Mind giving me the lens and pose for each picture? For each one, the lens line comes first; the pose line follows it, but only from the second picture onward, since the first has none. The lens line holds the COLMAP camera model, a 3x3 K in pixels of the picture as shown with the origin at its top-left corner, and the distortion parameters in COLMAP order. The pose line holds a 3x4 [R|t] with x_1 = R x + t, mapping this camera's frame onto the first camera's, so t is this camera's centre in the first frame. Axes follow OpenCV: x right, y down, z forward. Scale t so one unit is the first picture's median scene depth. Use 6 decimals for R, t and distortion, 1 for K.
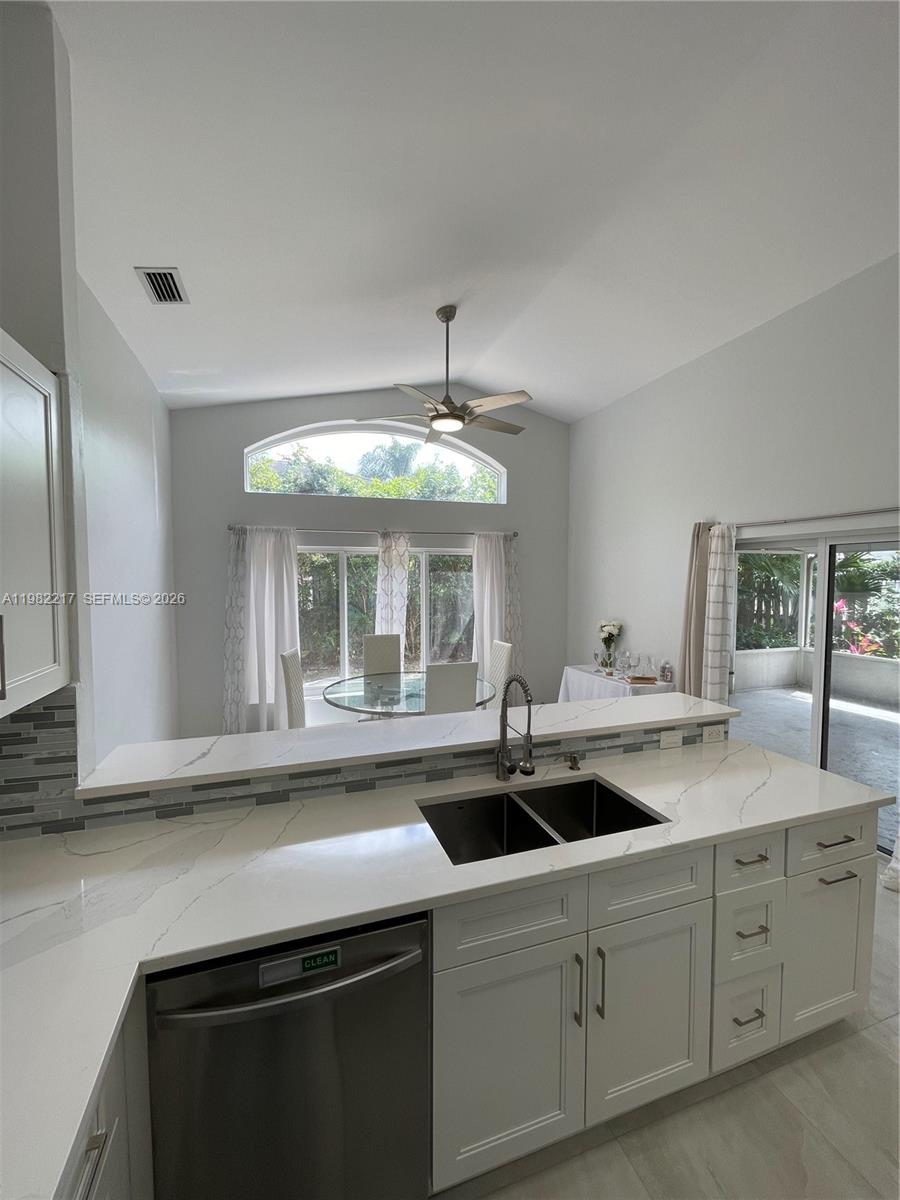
lens RADIAL K [[489.1, 0, 449.3], [0, 489.1, 599.1], [0, 0, 1]] dist [-0.006492, 0.001034]
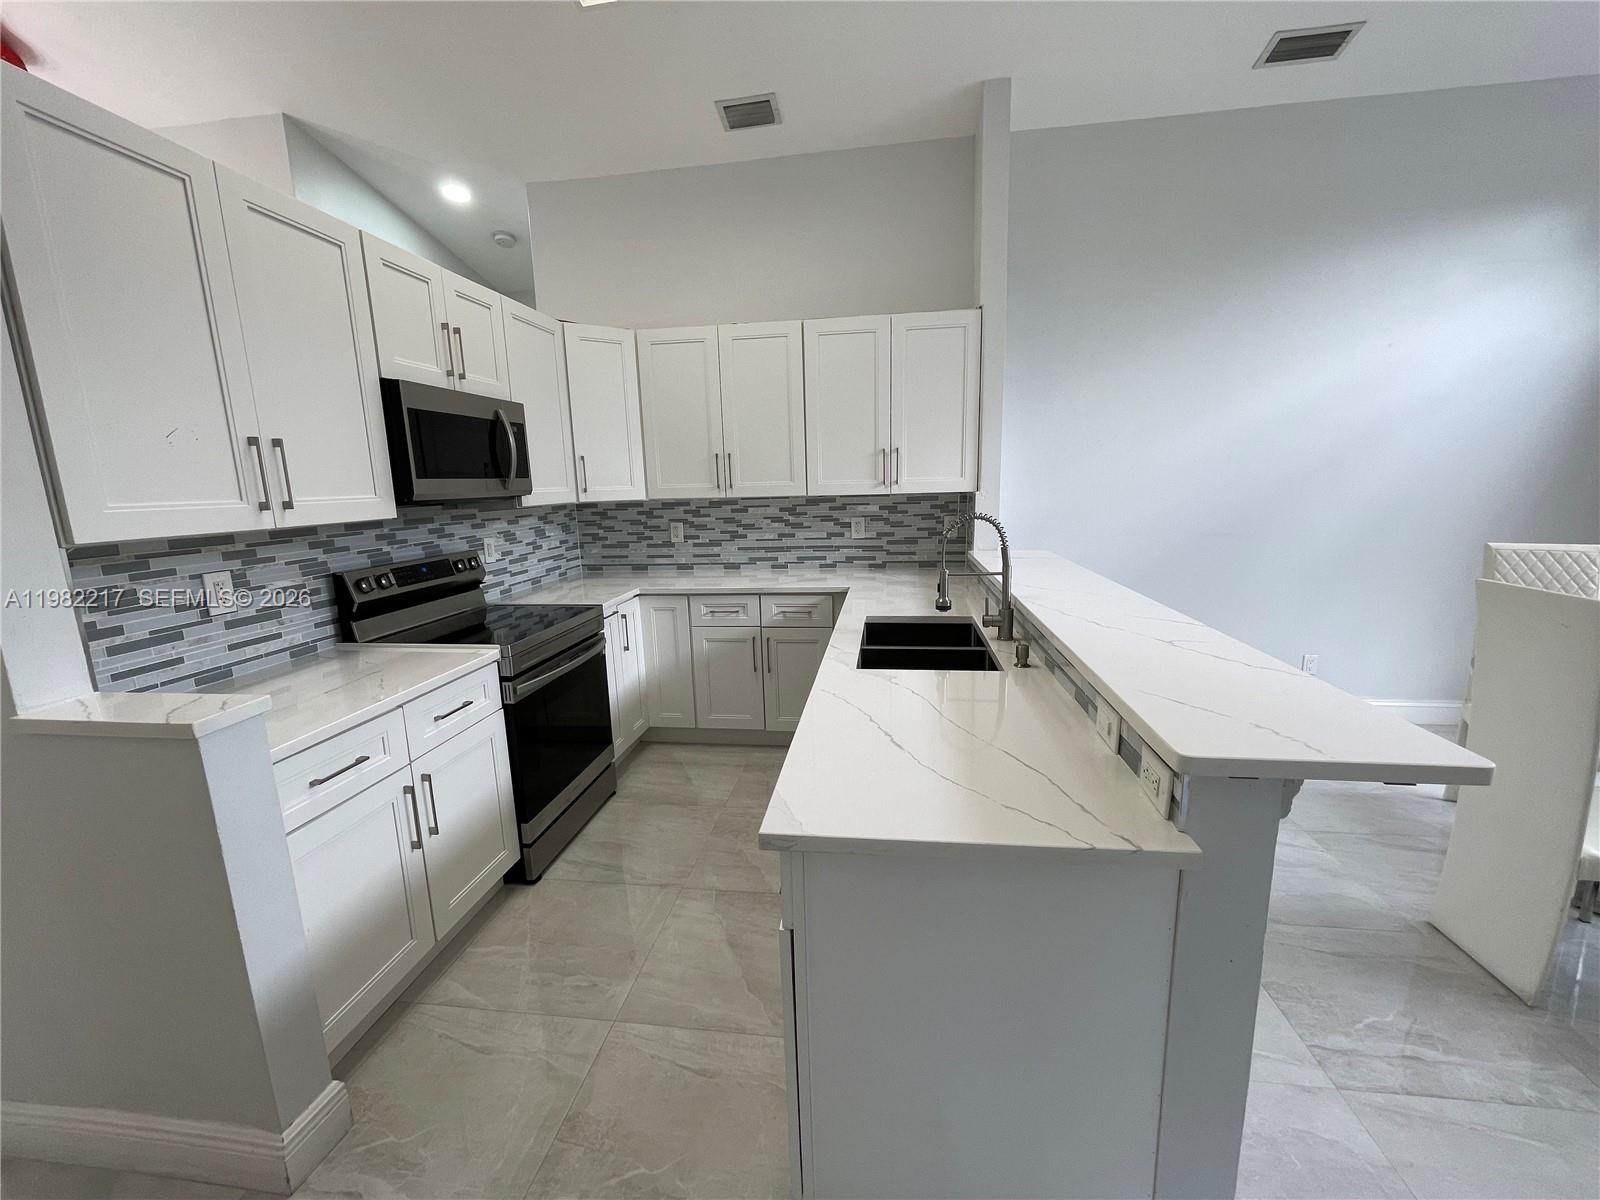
lens RADIAL K [[652.1, 0, 795.0], [0, 652.1, 603.8], [0, 0, 1]] dist [-0.006492, 0.001034]
pose [[-0.453955, 0.177684, -0.873129, 1.104100], [-0.016003, 0.978131, 0.207372, 0.062471], [0.890881, 0.108110, -0.441184, 1.011470]]
